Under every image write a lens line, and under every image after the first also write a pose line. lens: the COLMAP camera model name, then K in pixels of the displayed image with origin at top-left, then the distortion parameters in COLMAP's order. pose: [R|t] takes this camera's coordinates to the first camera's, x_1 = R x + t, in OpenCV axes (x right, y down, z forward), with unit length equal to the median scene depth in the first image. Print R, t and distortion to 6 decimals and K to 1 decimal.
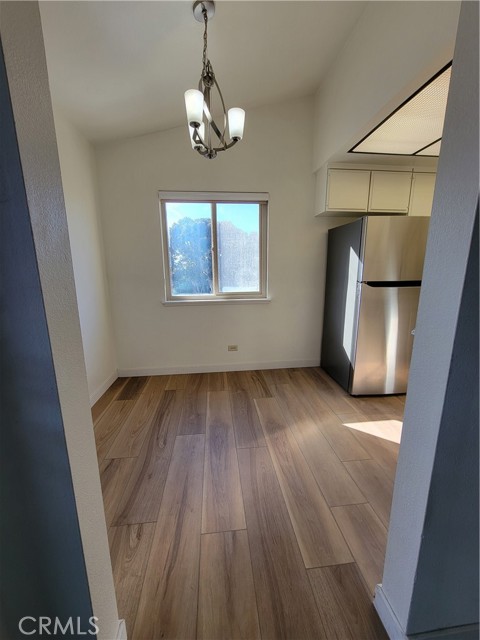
lens RADIAL K [[257.5, 0, 239.3], [0, 257.5, 322.1], [0, 0, 1]] dist [0.000674, 0.000035]
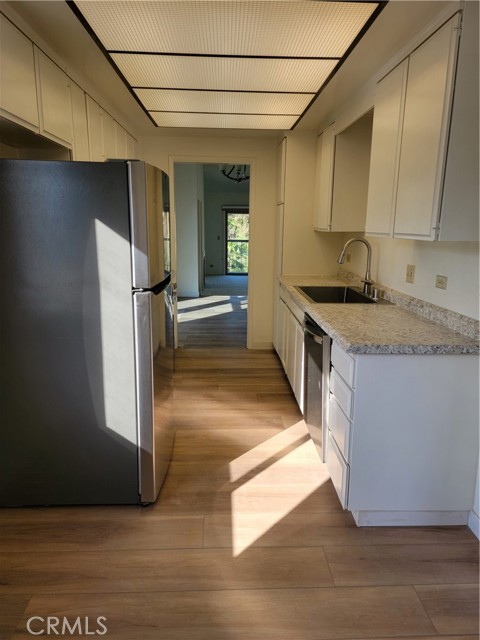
lens RADIAL K [[445.4, 0, 240.0], [0, 445.4, 320.0], [0, 0, 1]] dist [0.077950, -0.053030]
pose [[0.056185, -0.207095, 0.976706, -0.397821], [0.189282, 0.962720, 0.193241, -0.233838], [-0.980314, 0.174015, 0.093289, 0.743589]]
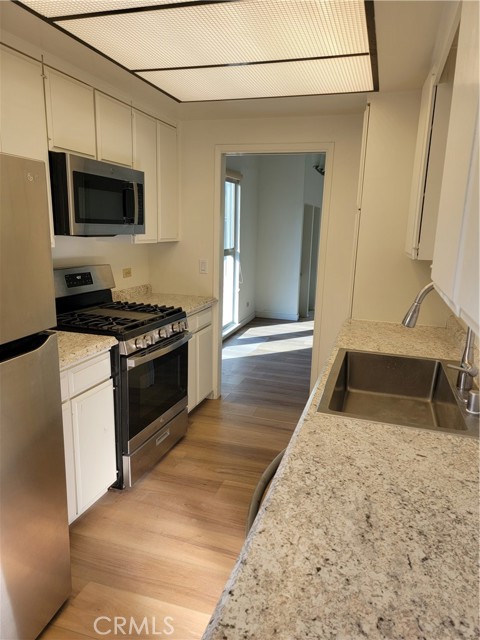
lens RADIAL K [[450.9, 0, 243.7], [0, 450.9, 321.7], [0, 0, 1]] dist [0.070396, -0.053533]
pose [[0.383152, -0.179535, 0.906069, 0.270671], [0.155236, 0.979492, 0.128439, -0.216777], [-0.910547, 0.091443, 0.403165, 0.476481]]
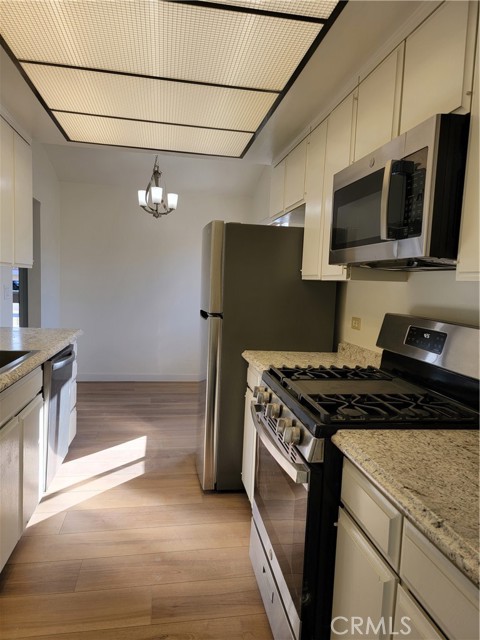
lens RADIAL K [[445.4, 0, 240.0], [0, 445.4, 320.0], [0, 0, 1]] dist [0.077950, -0.053030]
pose [[0.080731, 0.092632, -0.992422, 1.945953], [-0.243790, 0.967266, 0.070452, -0.246530], [0.966462, 0.236255, 0.100671, 0.977551]]
